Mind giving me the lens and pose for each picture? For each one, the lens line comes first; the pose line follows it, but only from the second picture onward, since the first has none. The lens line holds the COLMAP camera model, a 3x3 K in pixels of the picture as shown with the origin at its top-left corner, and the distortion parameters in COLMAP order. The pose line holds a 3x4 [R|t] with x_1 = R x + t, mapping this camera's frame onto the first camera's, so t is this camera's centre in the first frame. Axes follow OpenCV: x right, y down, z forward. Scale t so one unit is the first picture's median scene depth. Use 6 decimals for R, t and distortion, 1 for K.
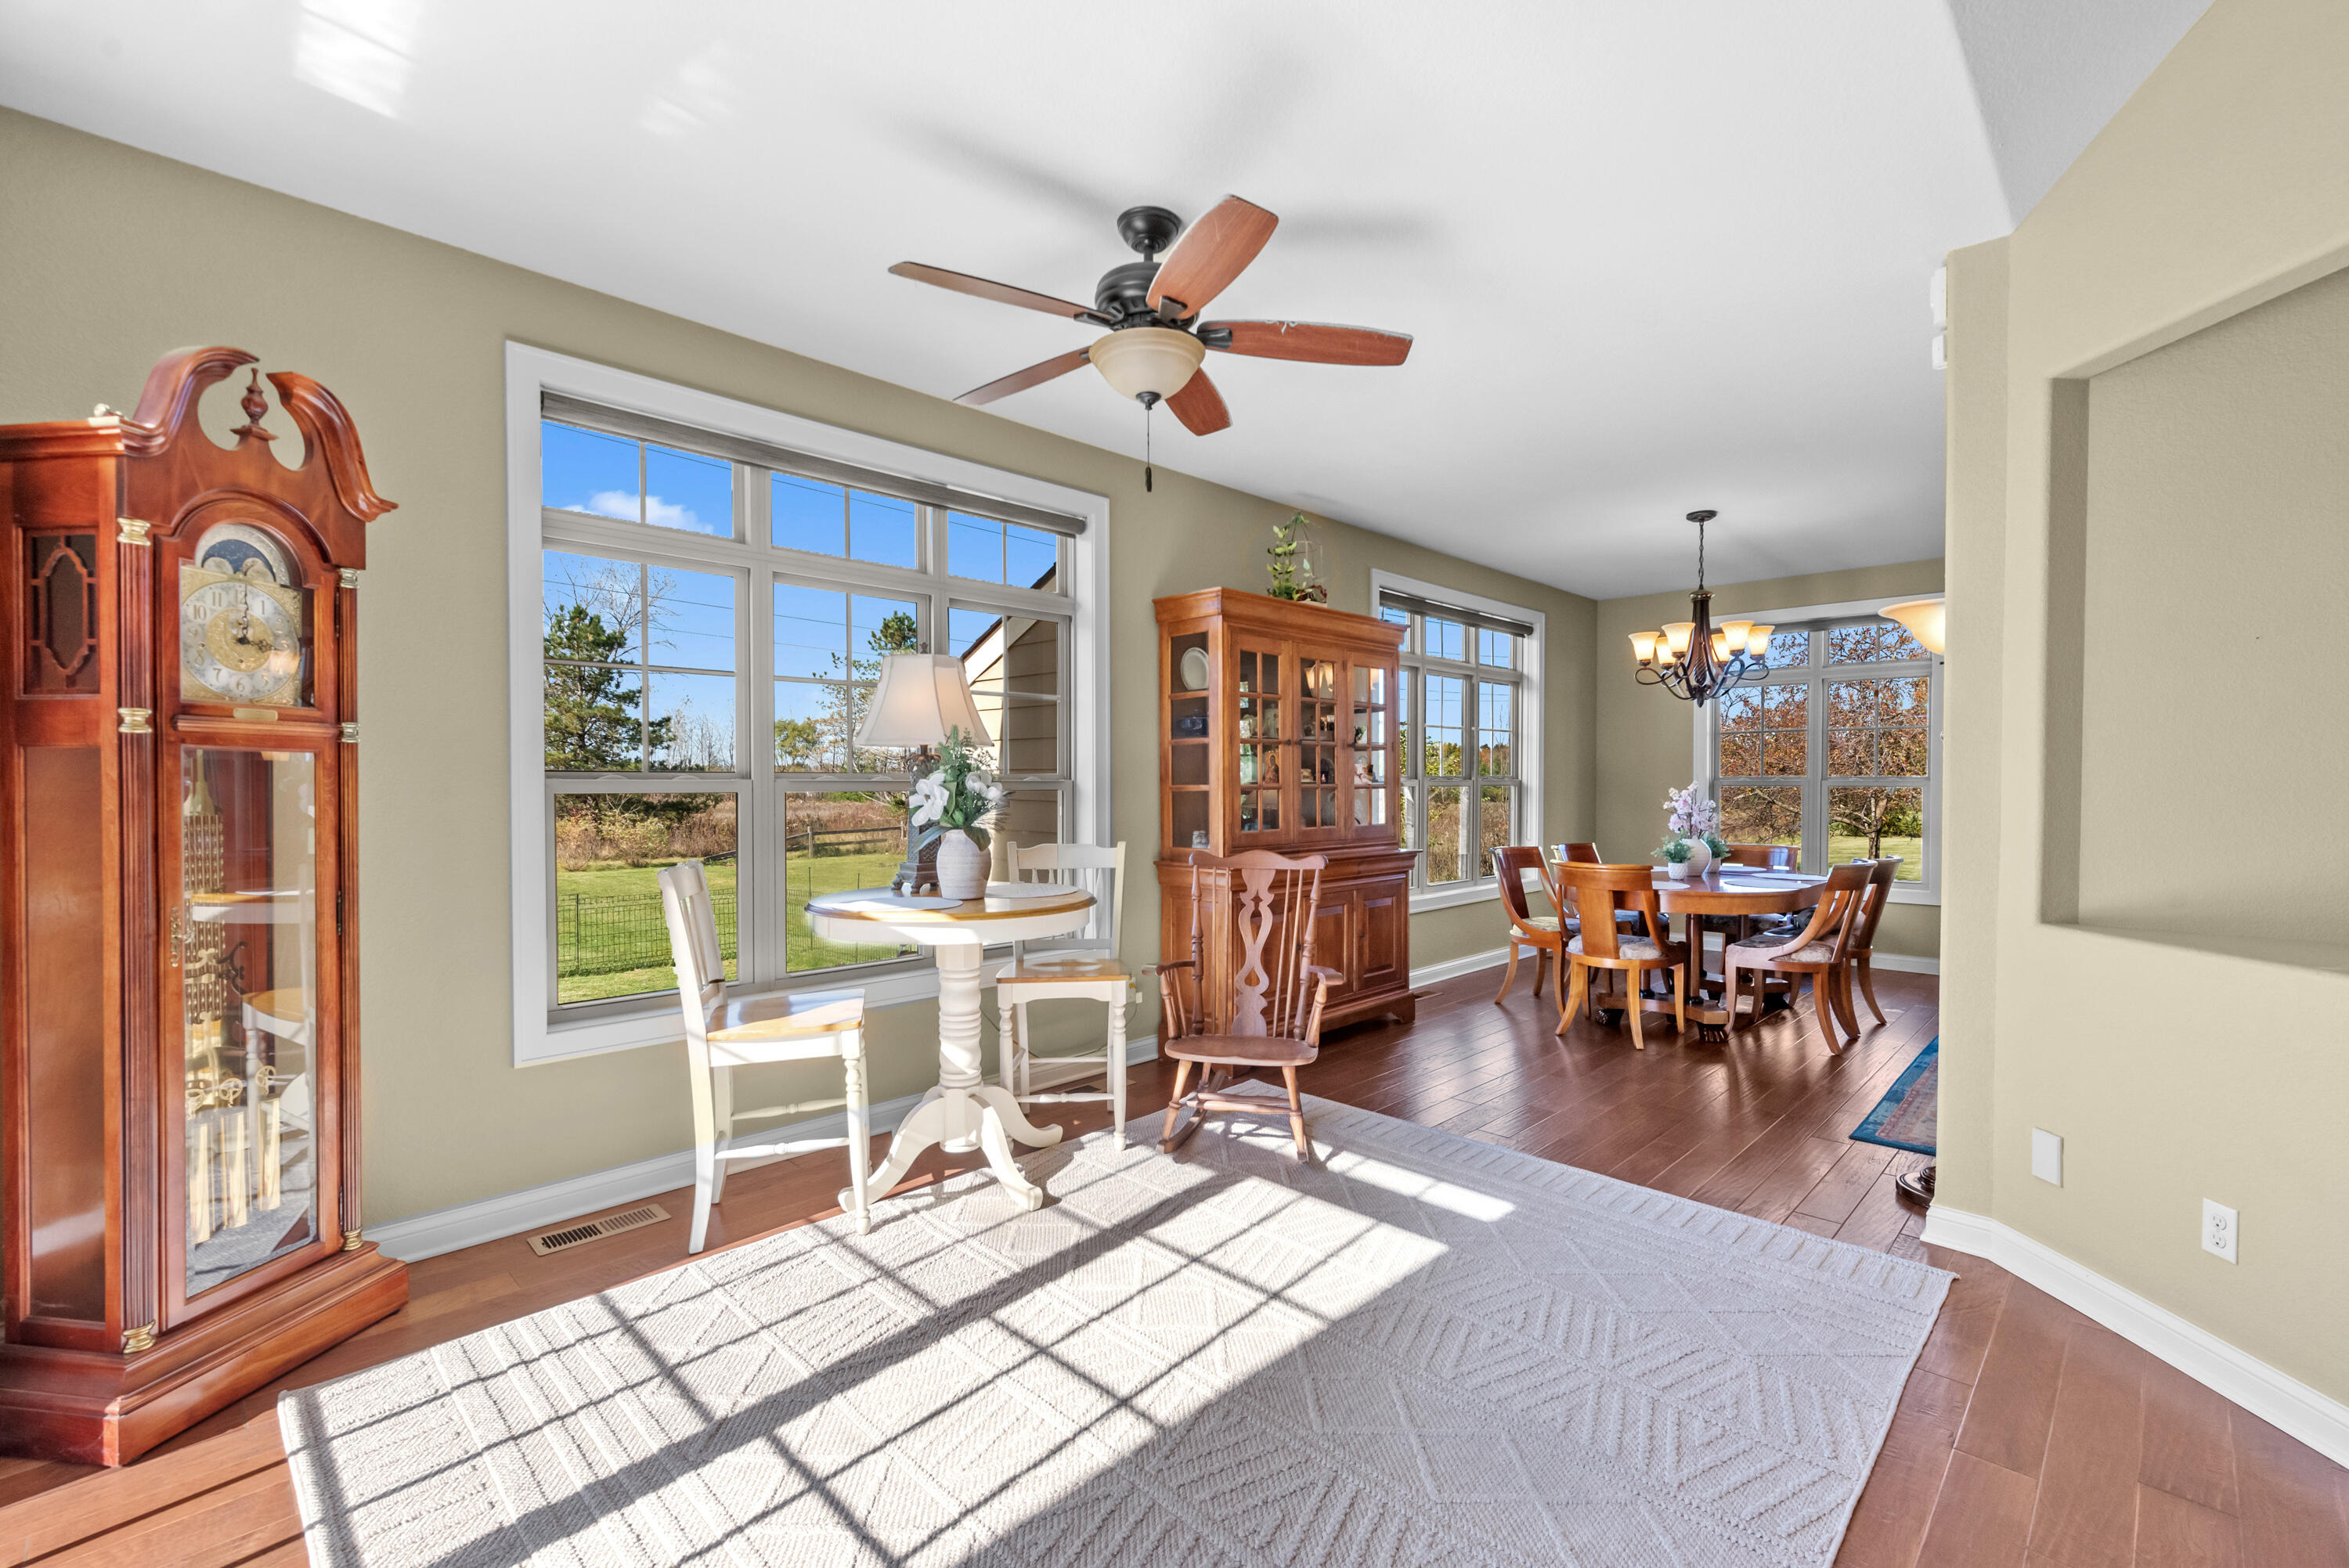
lens RADIAL K [[1016.0, 0, 1215.0], [0, 1016.0, 791.2], [0, 0, 1]] dist [0.000368, 0.000694]
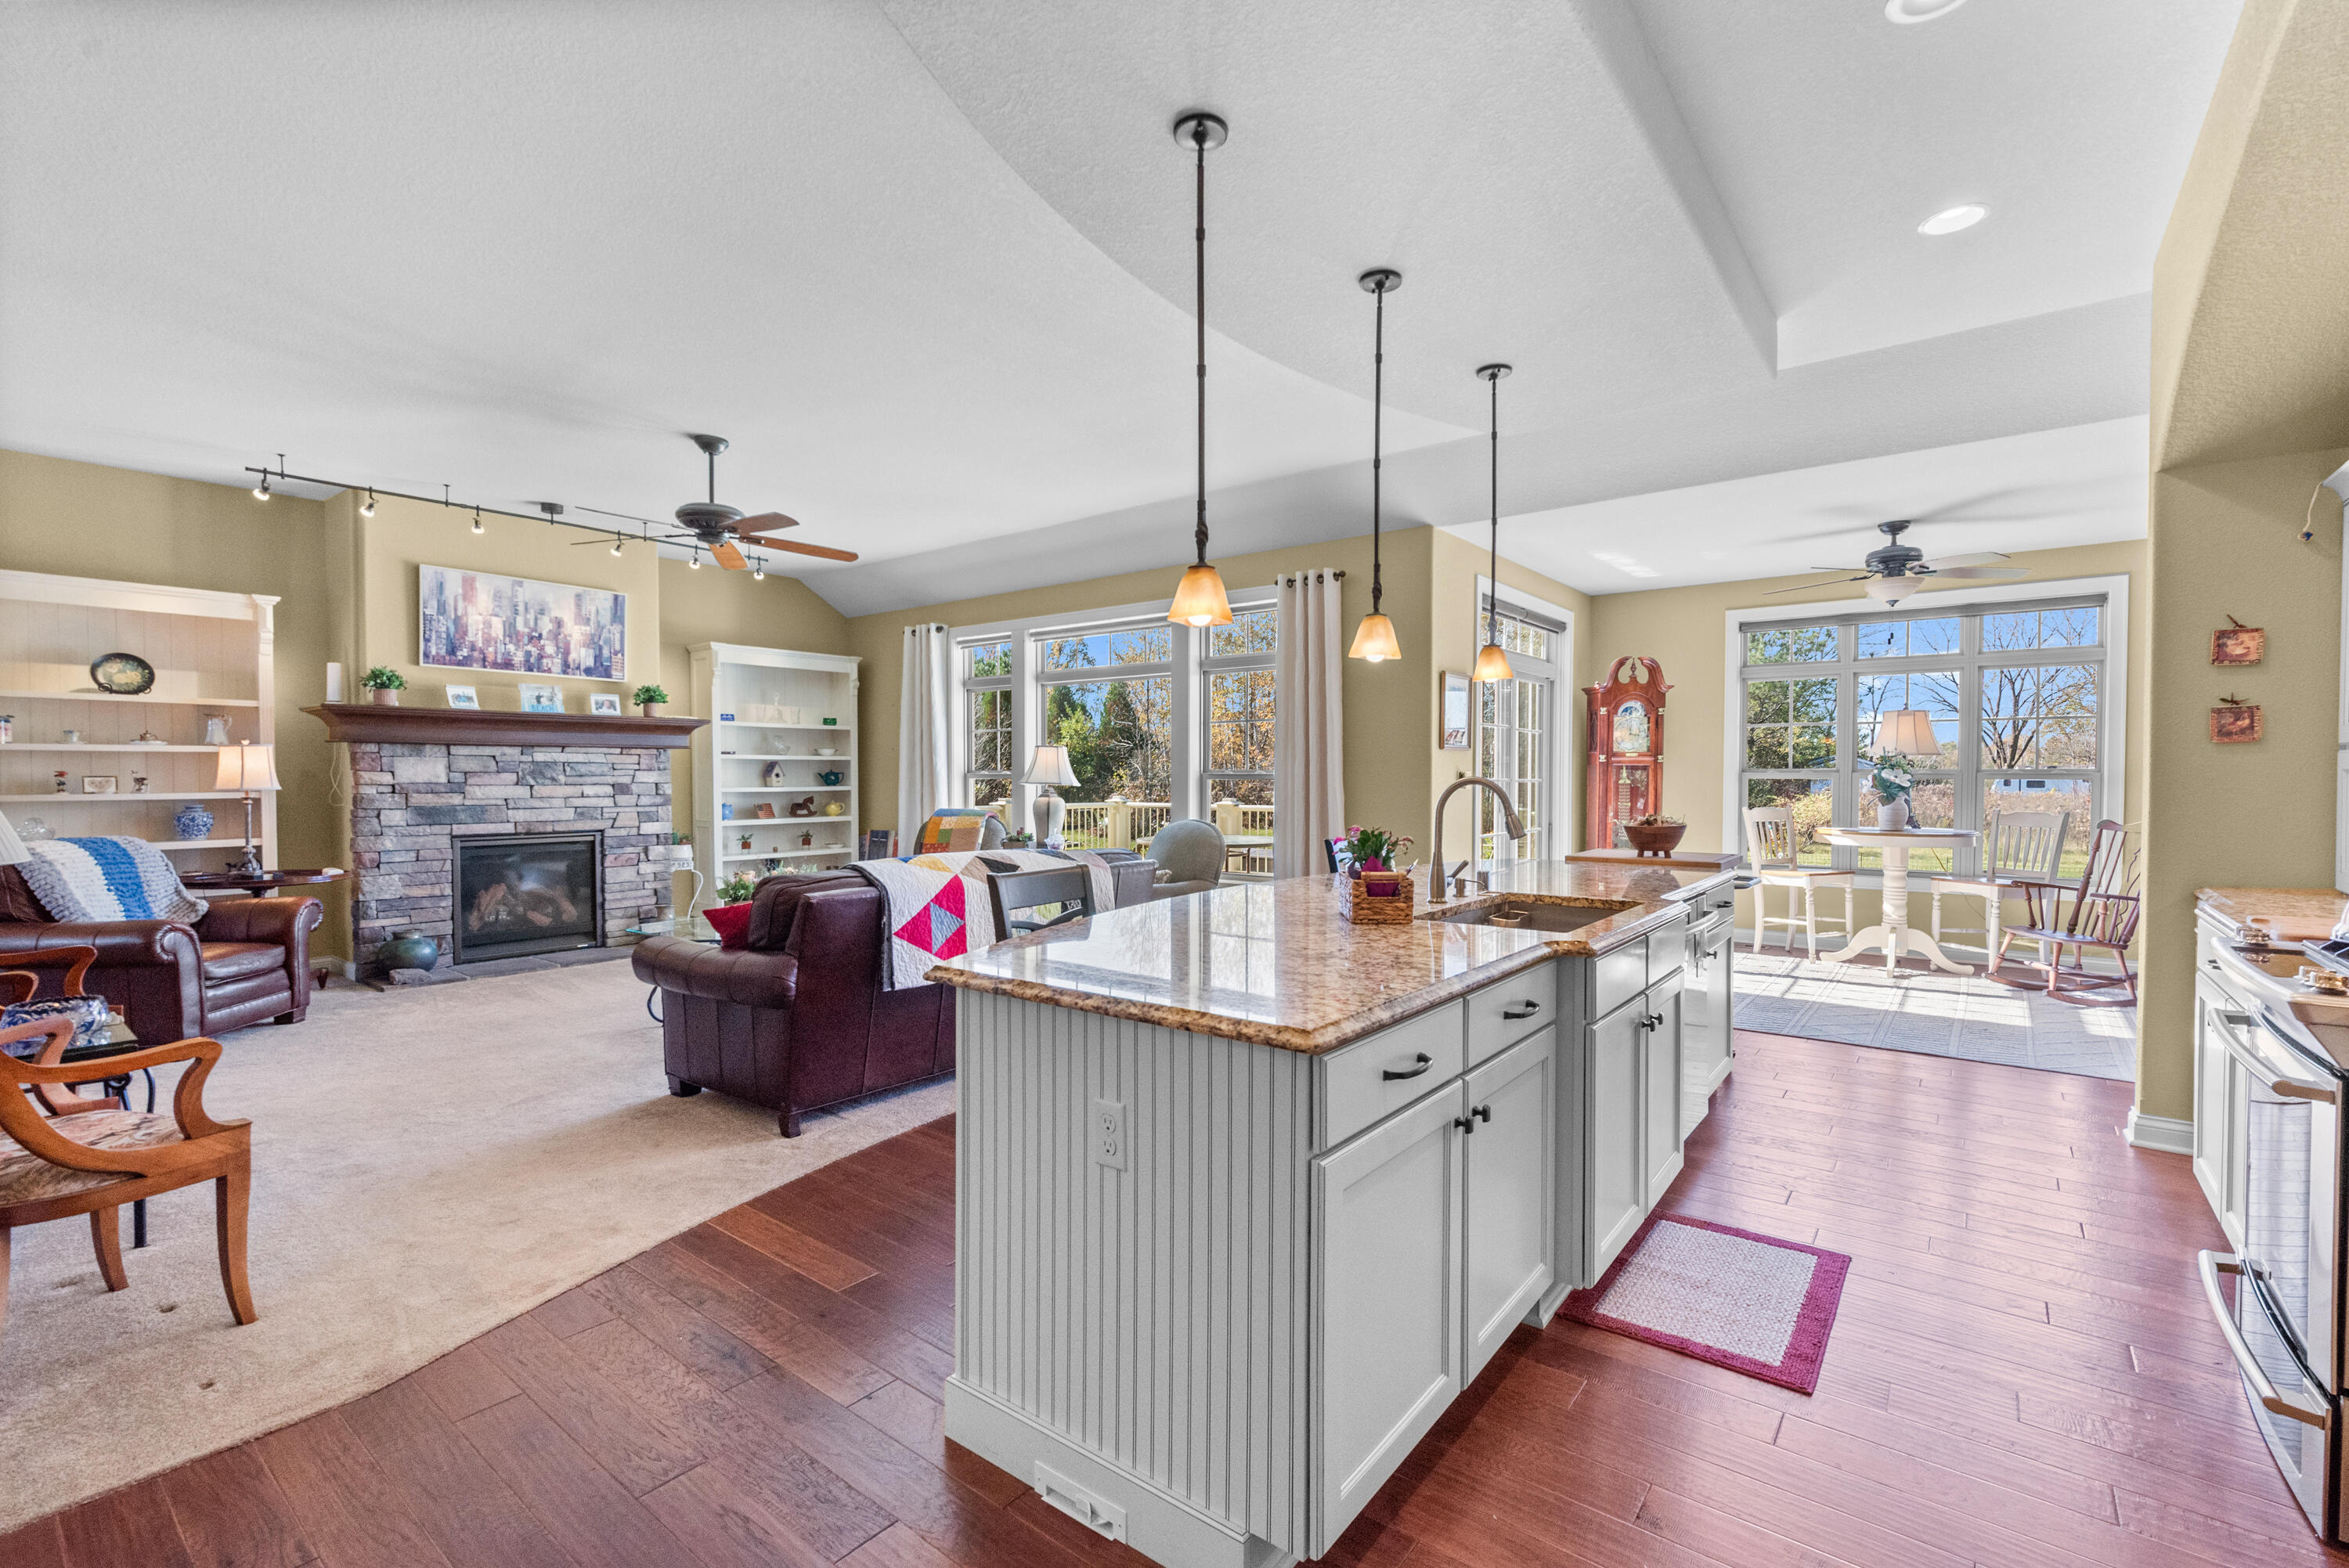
lens RADIAL K [[1016.0, 0, 1170.0], [0, 1016.0, 796.8], [0, 0, 1]] dist [0.000368, 0.000694]
pose [[0.072723, 0.026231, -0.997007, 2.244034], [-0.008748, 0.999632, 0.025661, -0.005471], [0.997314, 0.006856, 0.072925, -0.786877]]
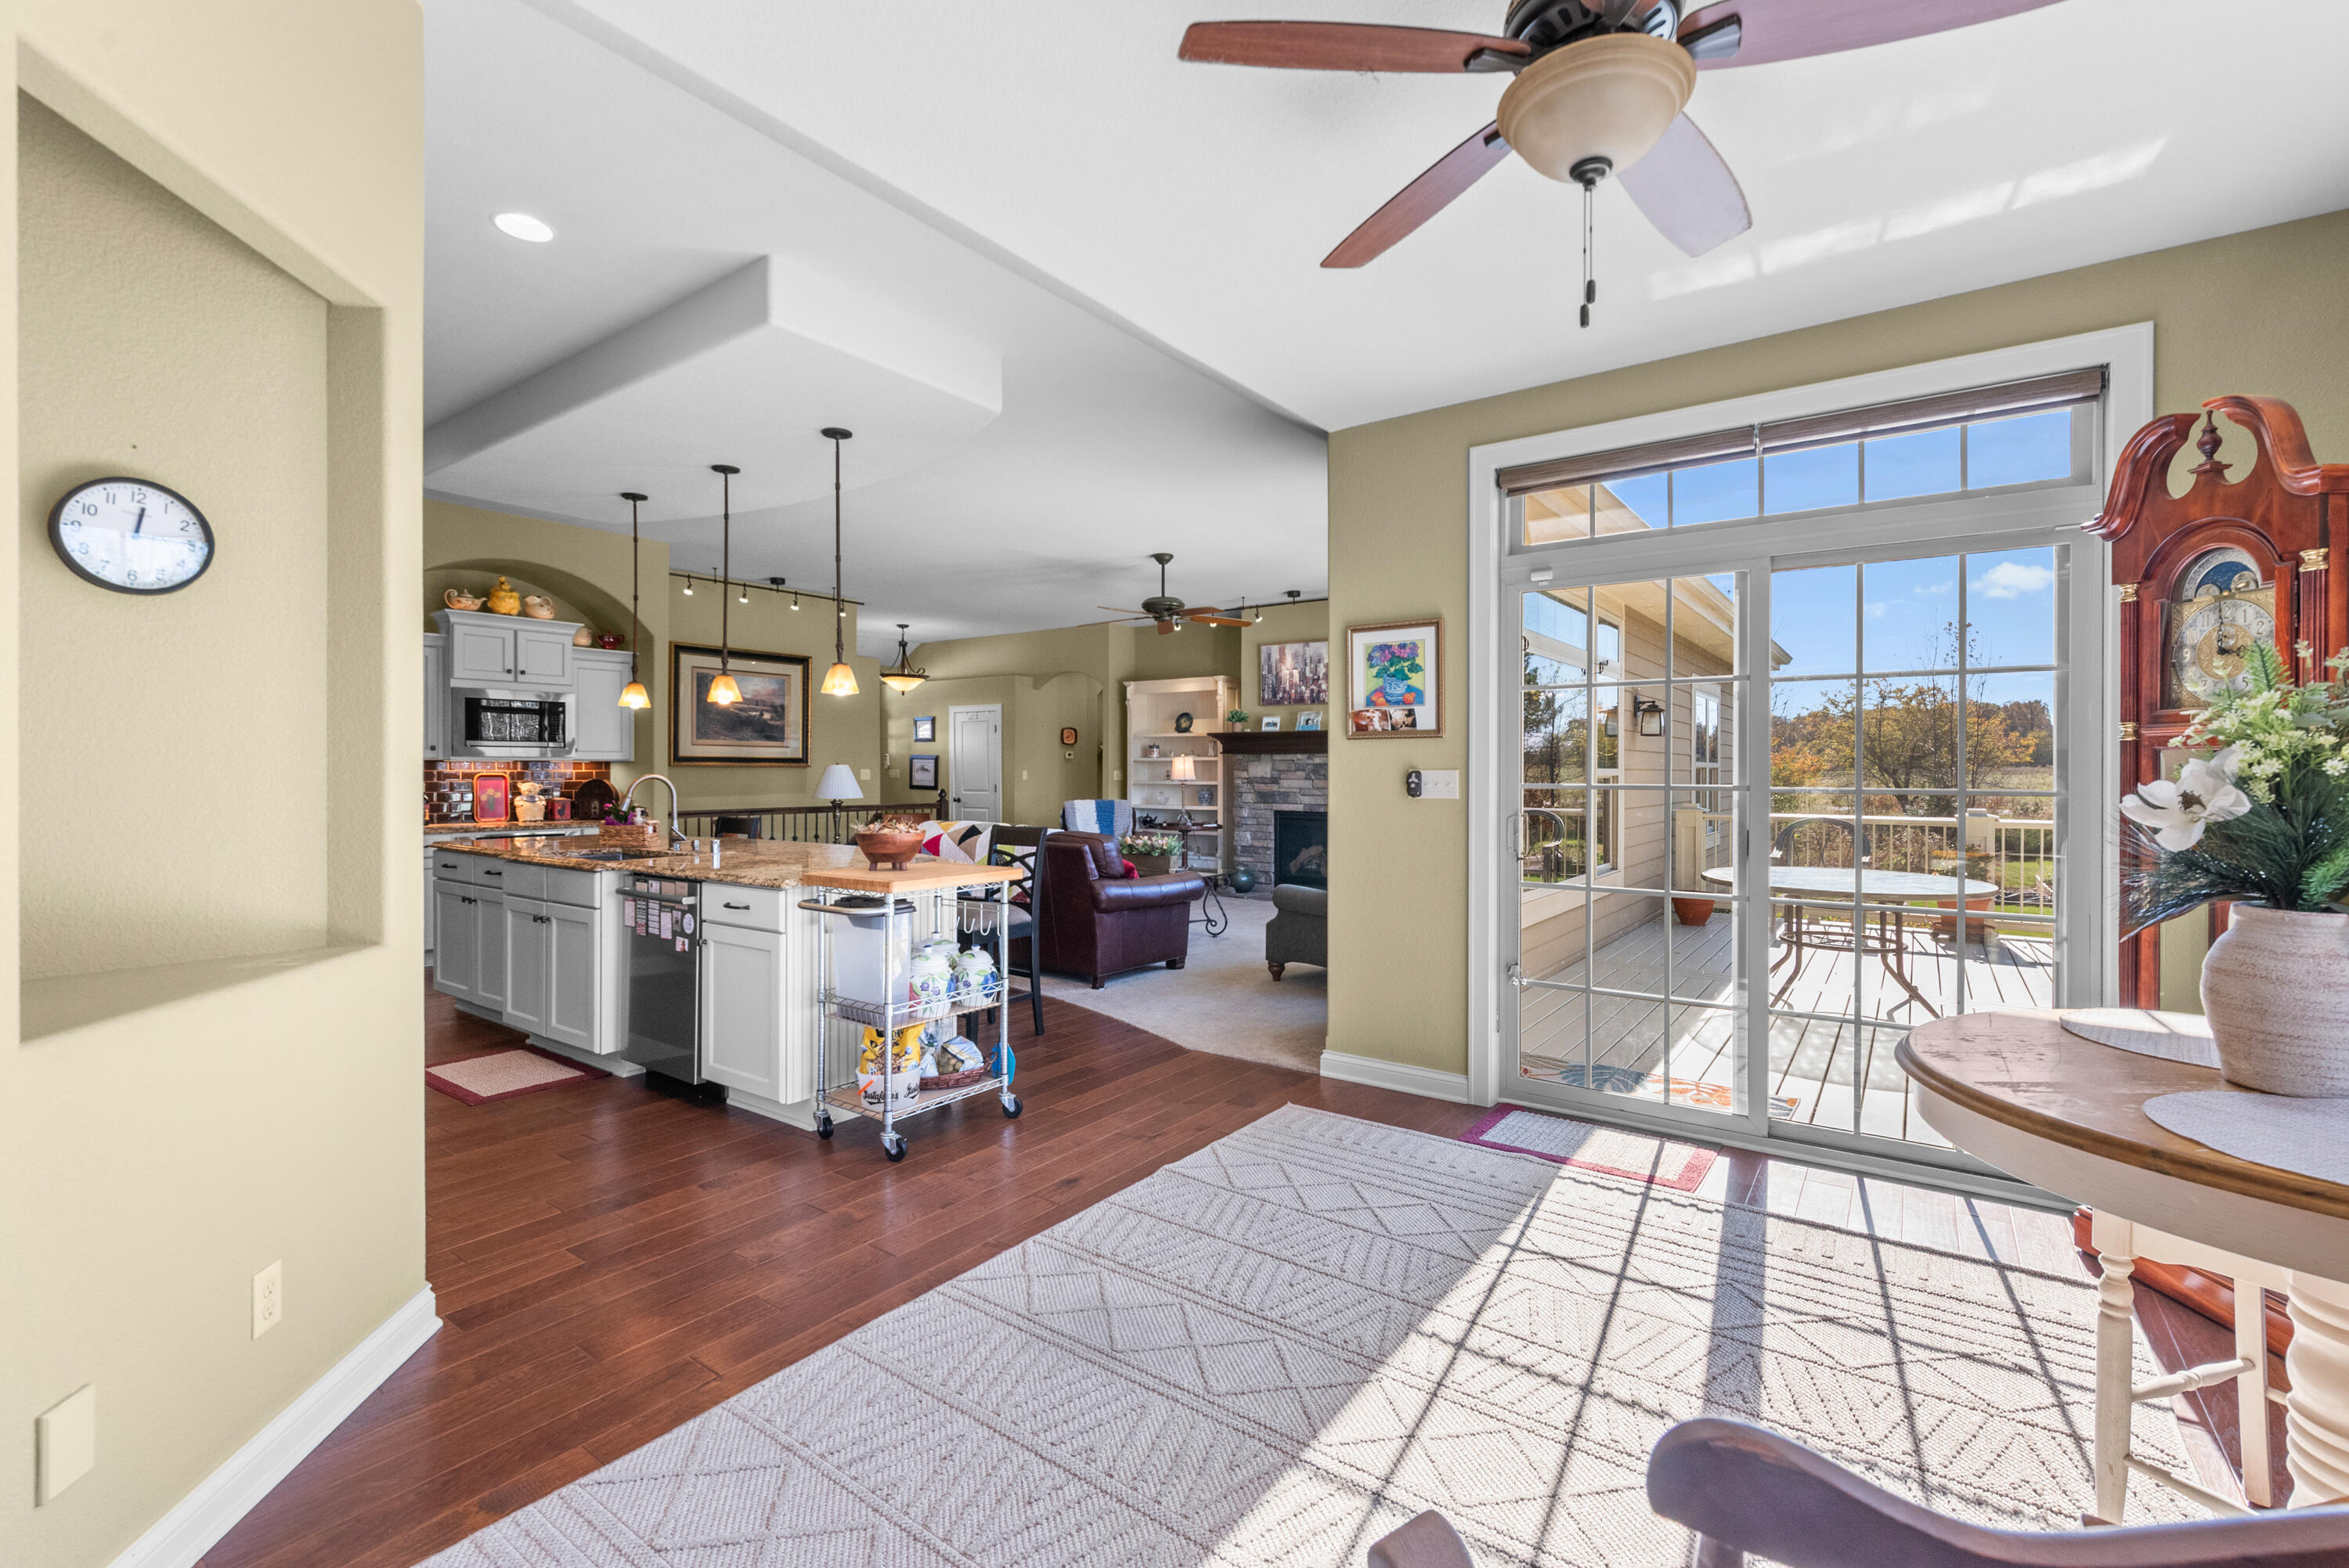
lens RADIAL K [[1016.0, 0, 1199.9], [0, 1016.0, 772.8], [0, 0, 1]] dist [0.000368, 0.000694]
pose [[-0.990284, 0.003283, -0.139018, 0.301607], [0.001808, 0.999941, 0.010737, -0.023277], [0.139045, 0.010381, -0.990232, 1.773939]]
